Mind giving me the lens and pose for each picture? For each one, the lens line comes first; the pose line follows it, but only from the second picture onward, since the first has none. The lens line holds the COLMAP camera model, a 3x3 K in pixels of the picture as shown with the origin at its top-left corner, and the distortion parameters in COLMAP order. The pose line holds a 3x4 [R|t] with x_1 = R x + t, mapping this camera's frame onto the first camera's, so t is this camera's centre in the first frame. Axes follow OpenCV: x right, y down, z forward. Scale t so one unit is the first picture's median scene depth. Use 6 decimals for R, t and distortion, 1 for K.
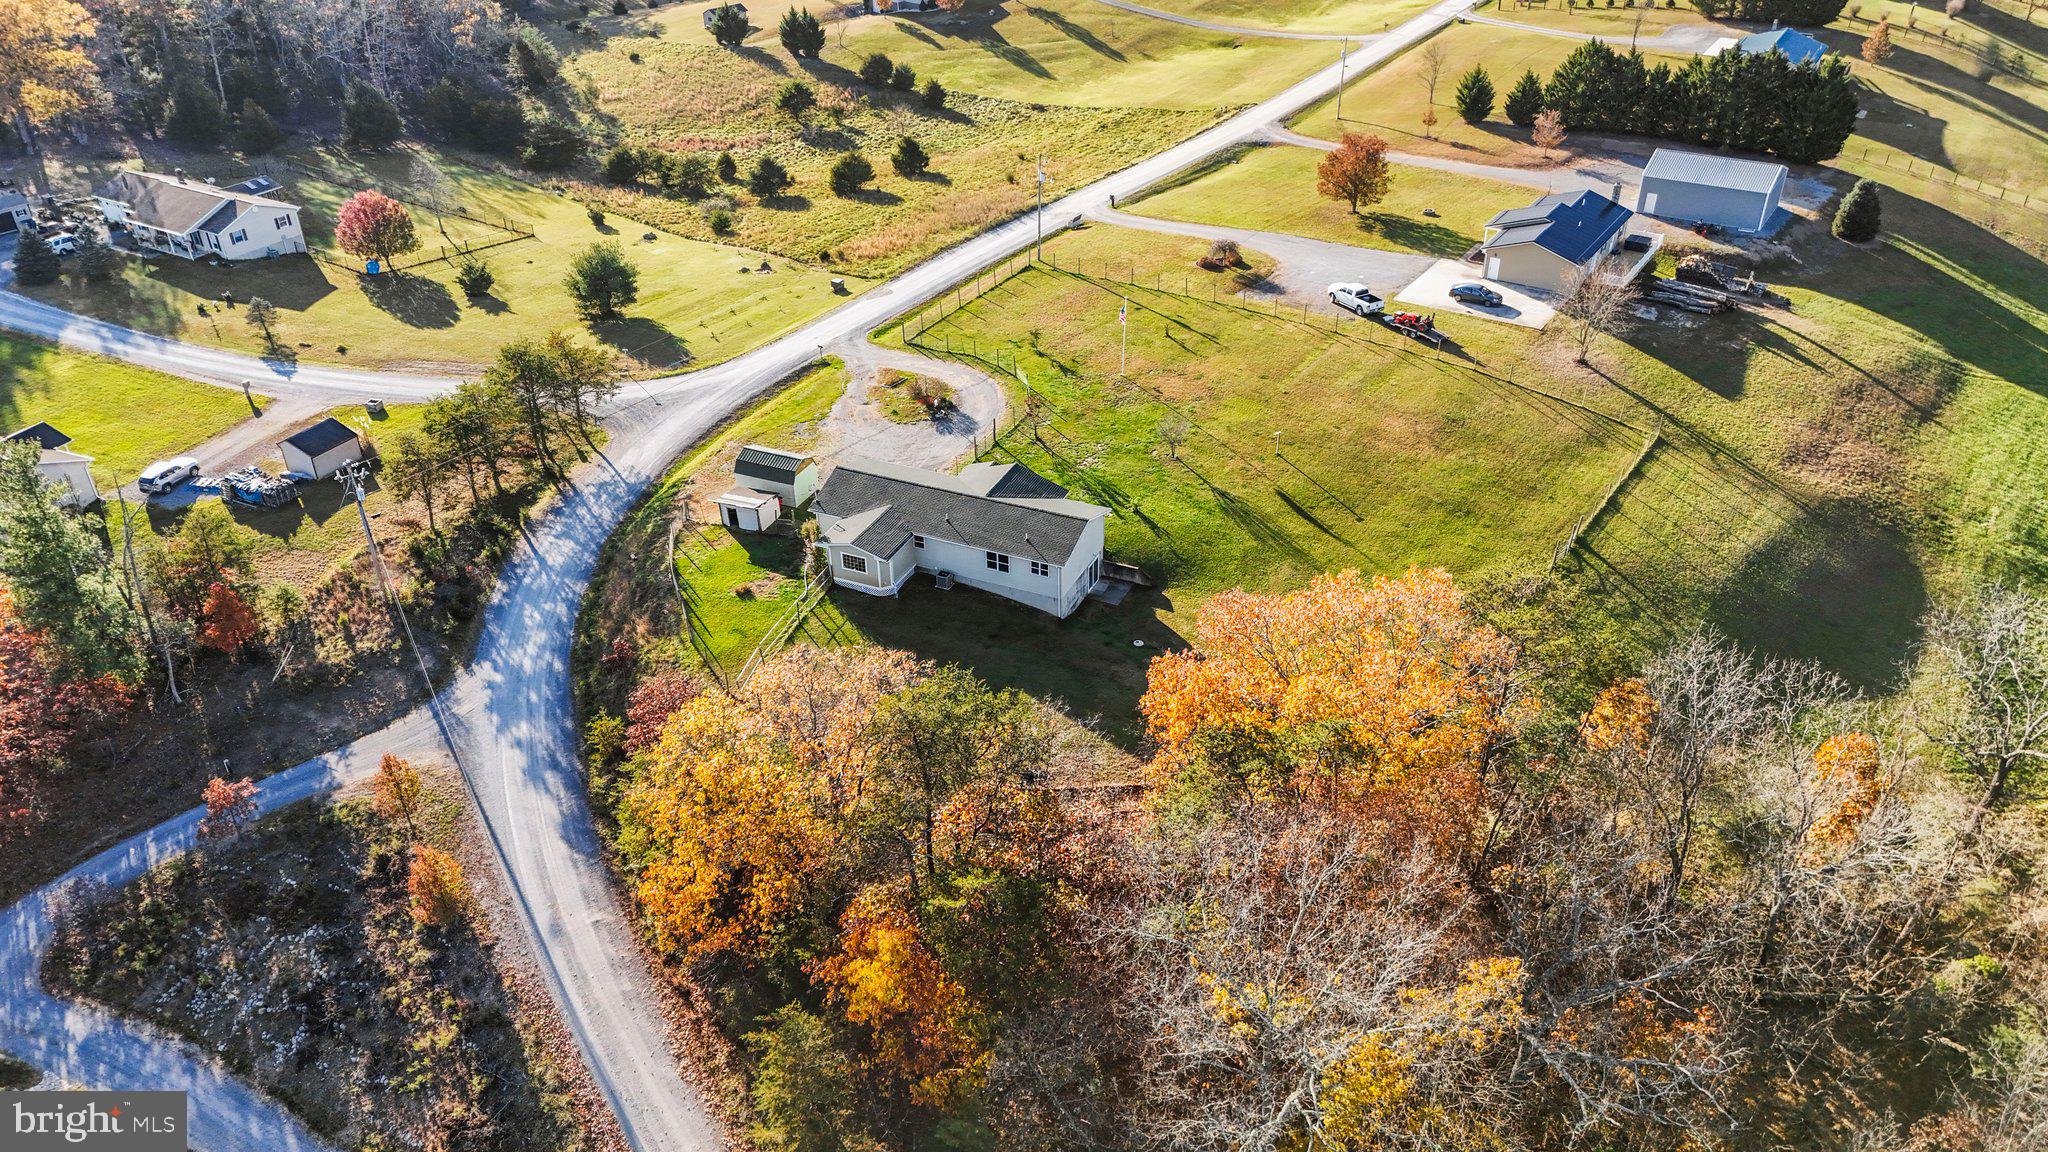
lens RADIAL K [[1501.4, 0, 1023.6], [0, 1501.4, 582.1], [0, 0, 1]] dist [0.075339, -0.069440]
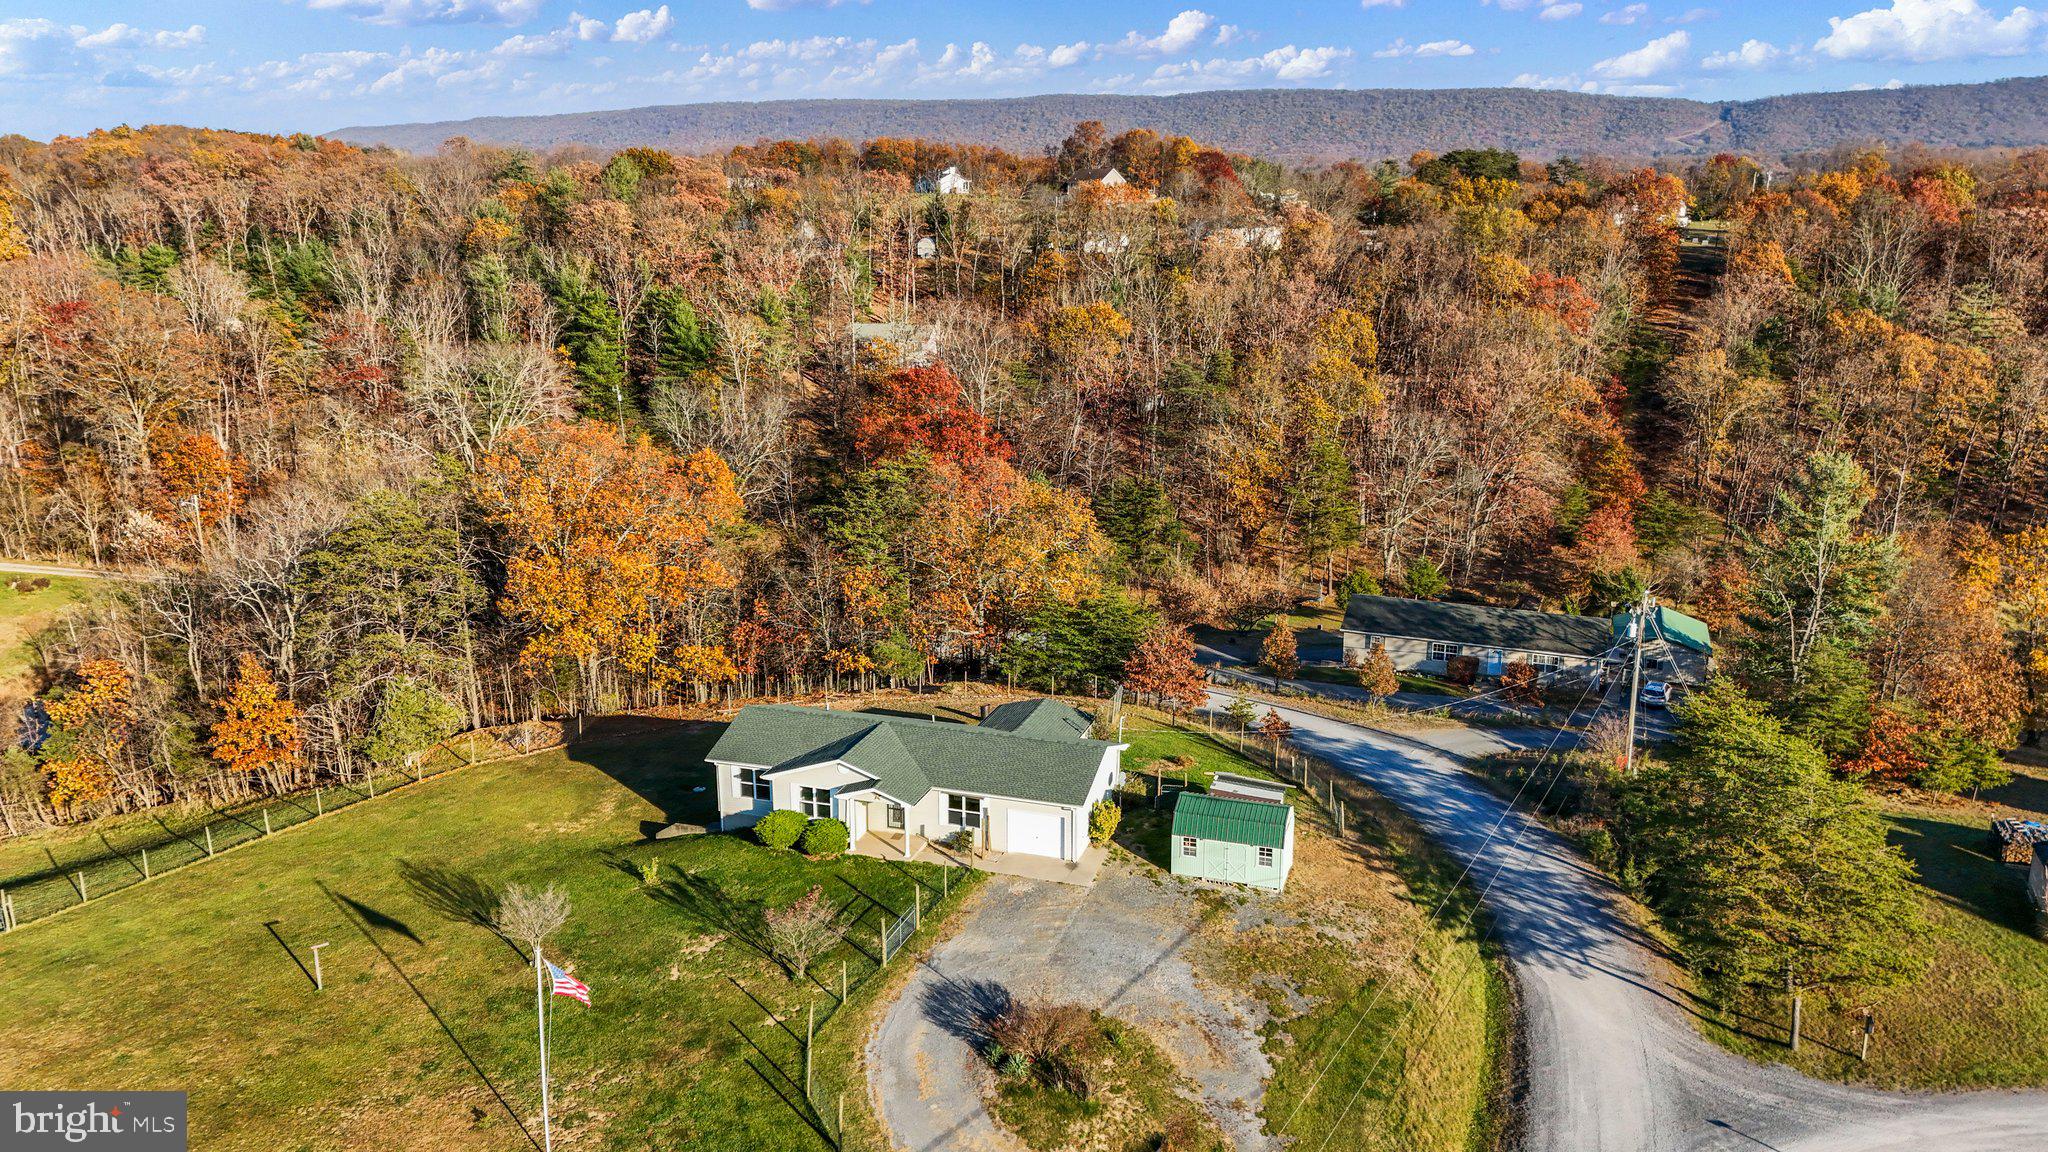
lens RADIAL K [[1497.4, 0, 1026.1], [0, 1497.4, 615.8], [0, 0, 1]] dist [0.051179, -0.033153]
pose [[-0.993711, 0.049064, -0.100650, -0.018754], [-0.043742, 0.657364, 0.752303, -0.472188], [0.103075, 0.751975, -0.651084, 1.060192]]
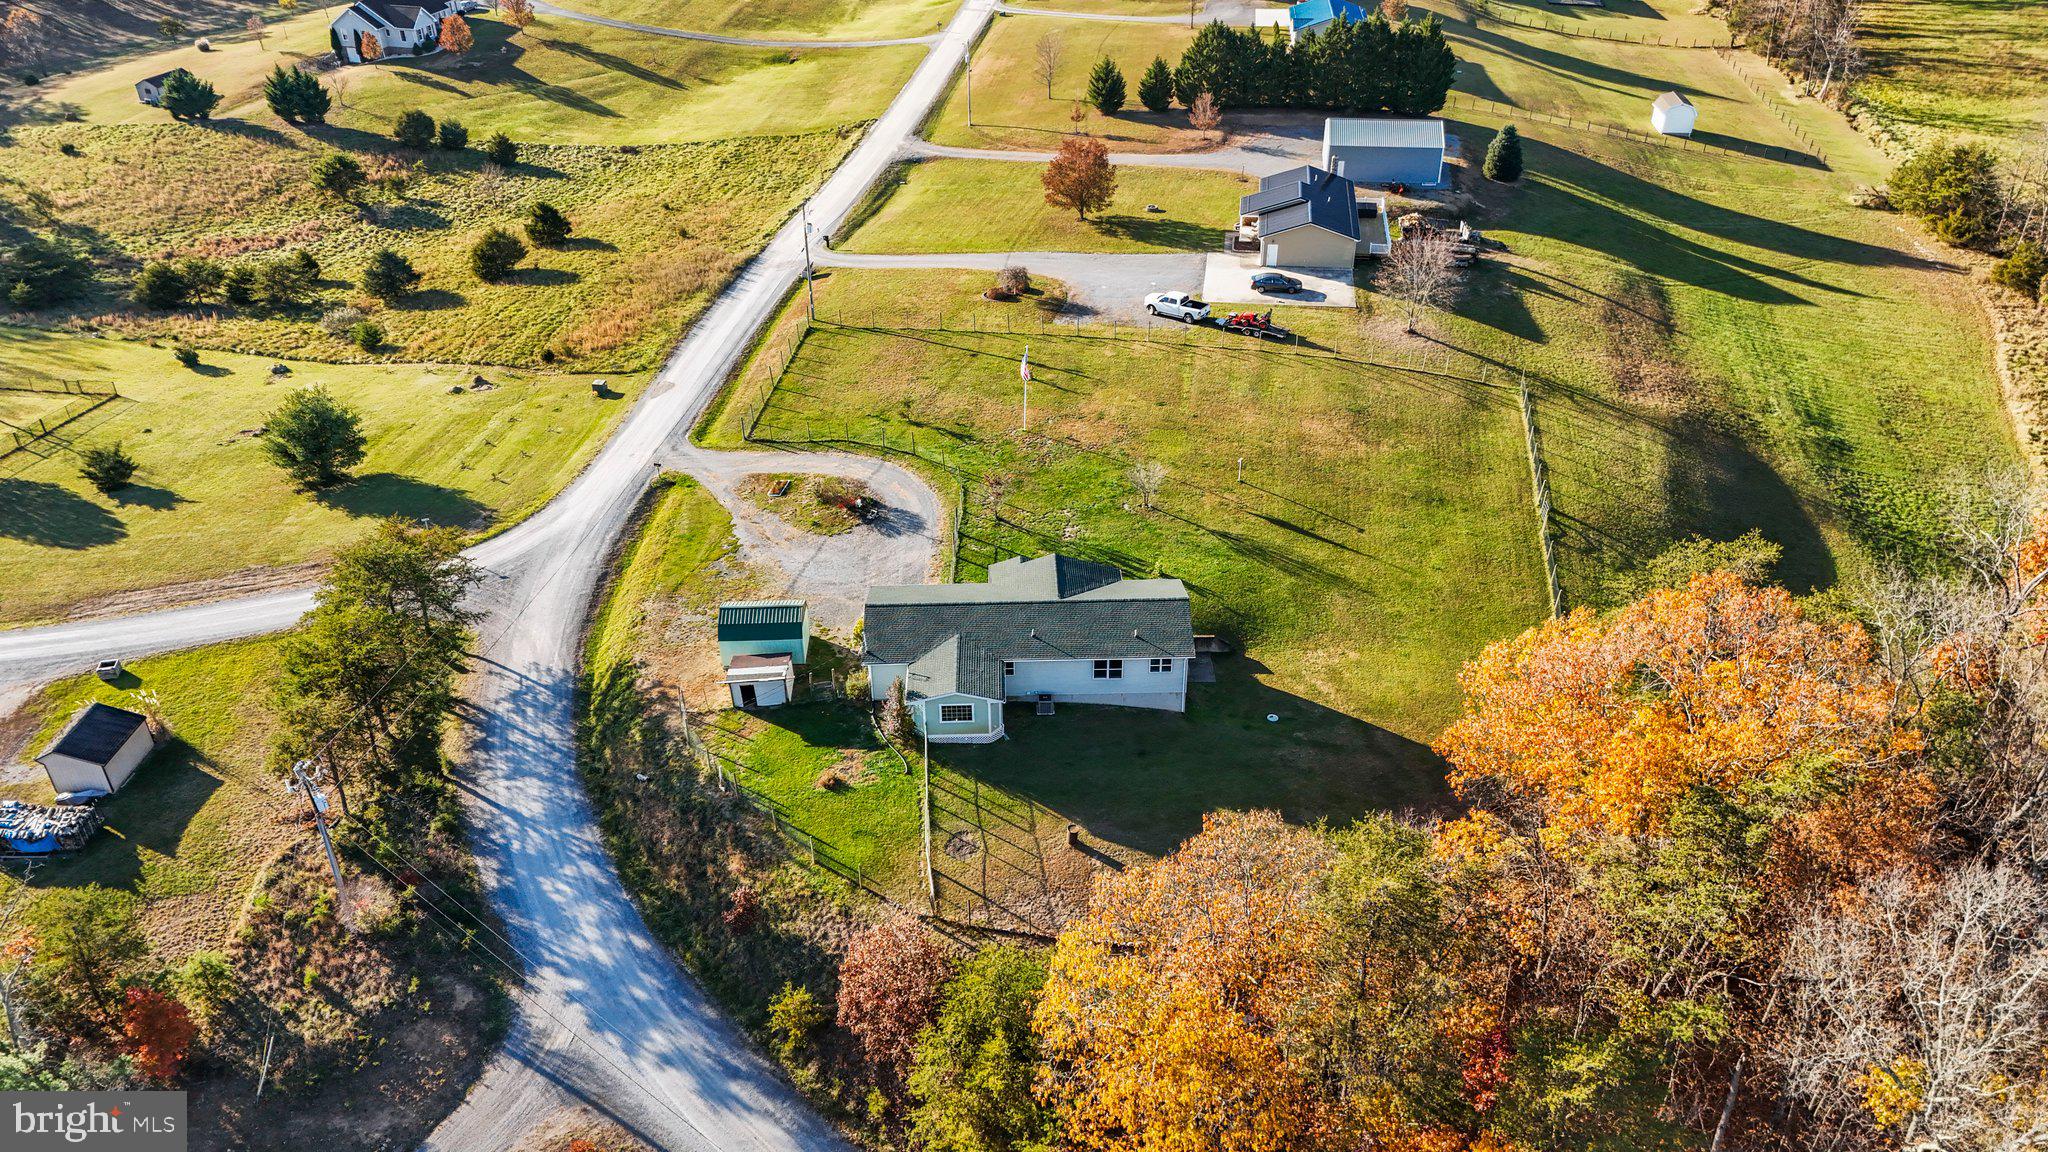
lens RADIAL K [[1501.4, 0, 1023.6], [0, 1501.4, 582.1], [0, 0, 1]] dist [0.075339, -0.069440]
pose [[0.901232, -0.230562, 0.366908, -0.267391], [0.230171, 0.972087, 0.045485, -0.082140], [-0.367154, 0.043459, 0.929145, 0.142464]]
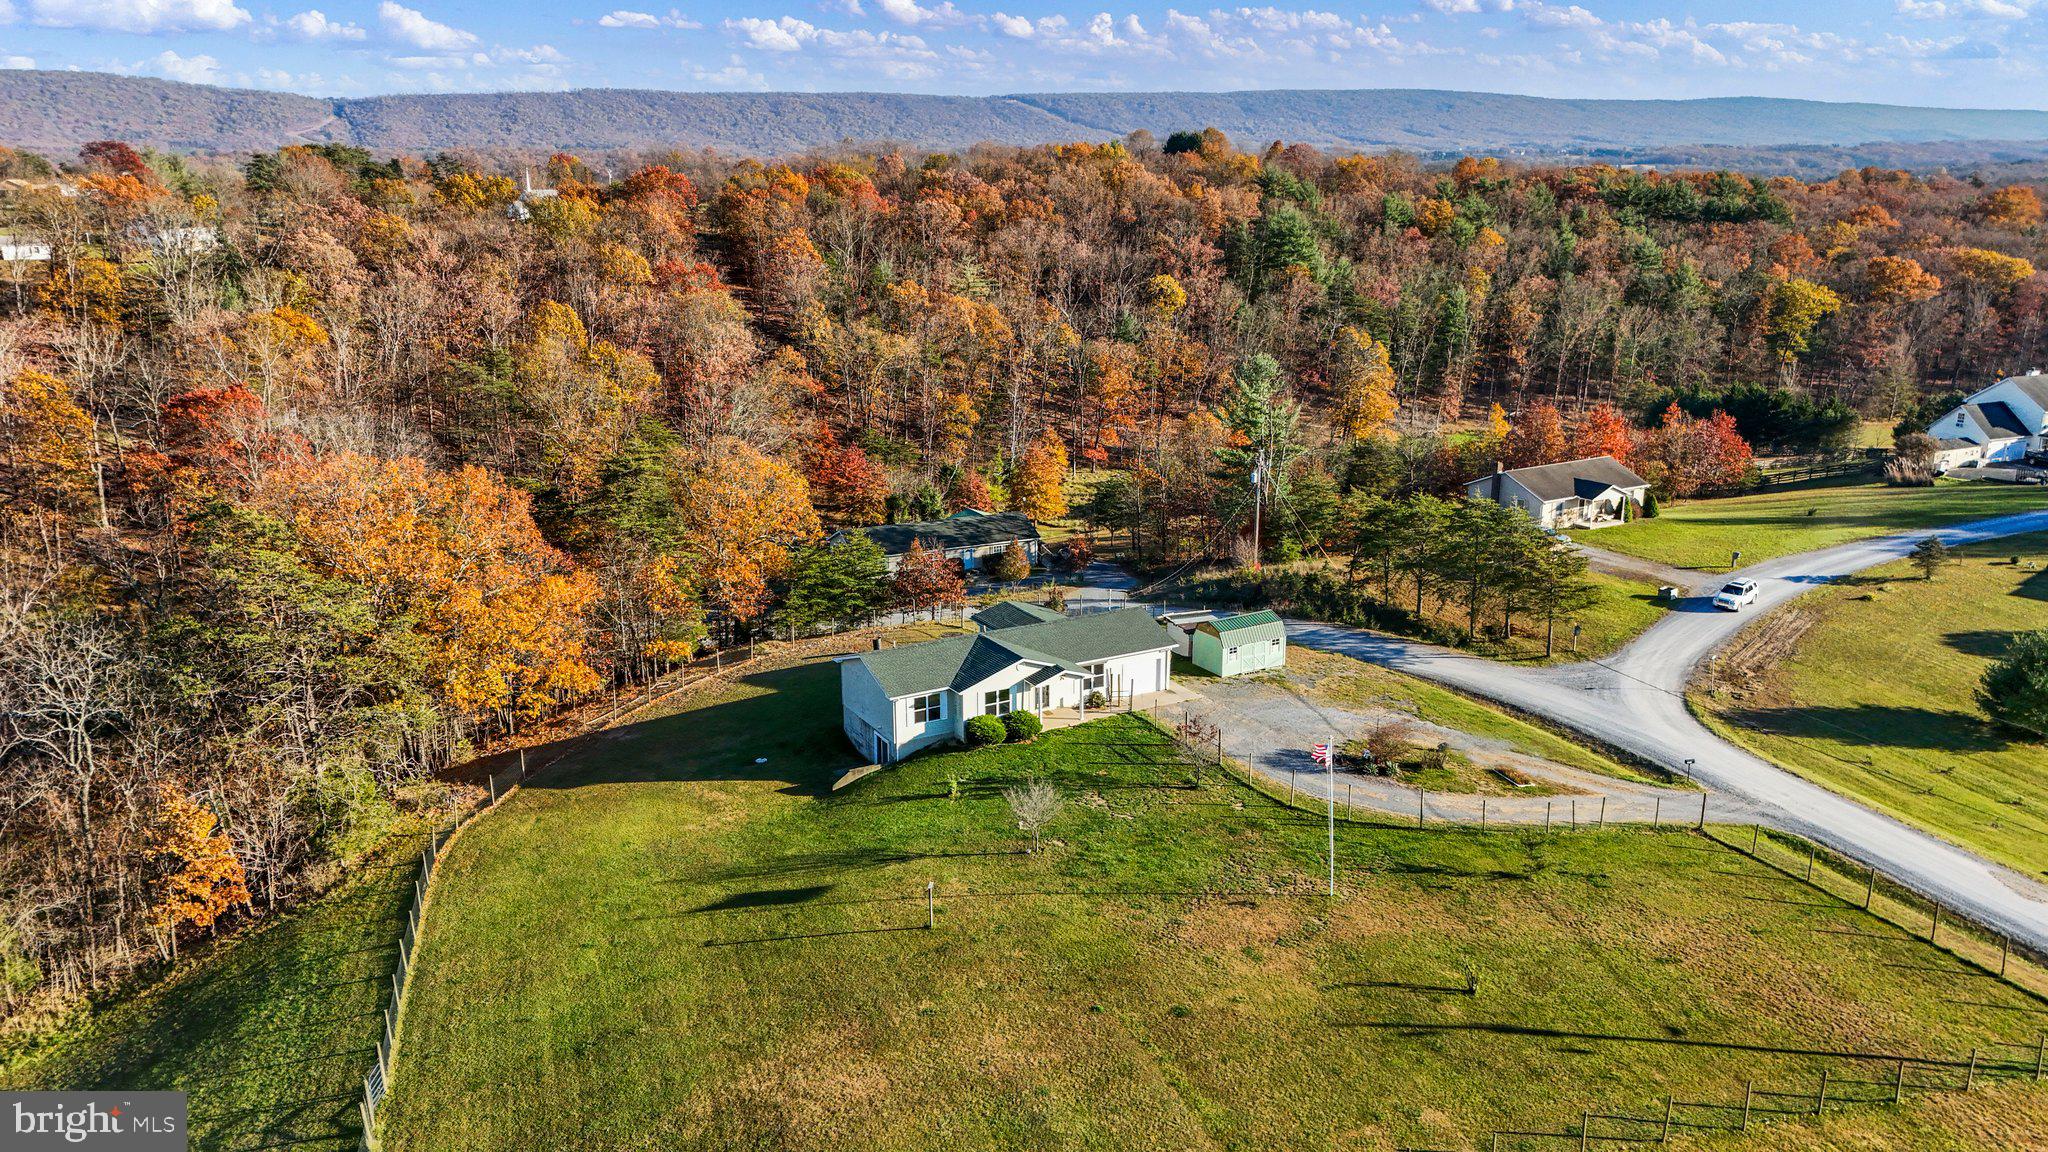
lens RADIAL K [[1497.4, 0, 1026.1], [0, 1497.4, 615.8], [0, 0, 1]] dist [0.051179, -0.033153]
pose [[-0.588235, 0.250270, -0.768990, 0.456594], [-0.423226, 0.715015, 0.556448, -0.410255], [0.689101, 0.652778, -0.314676, 0.943343]]
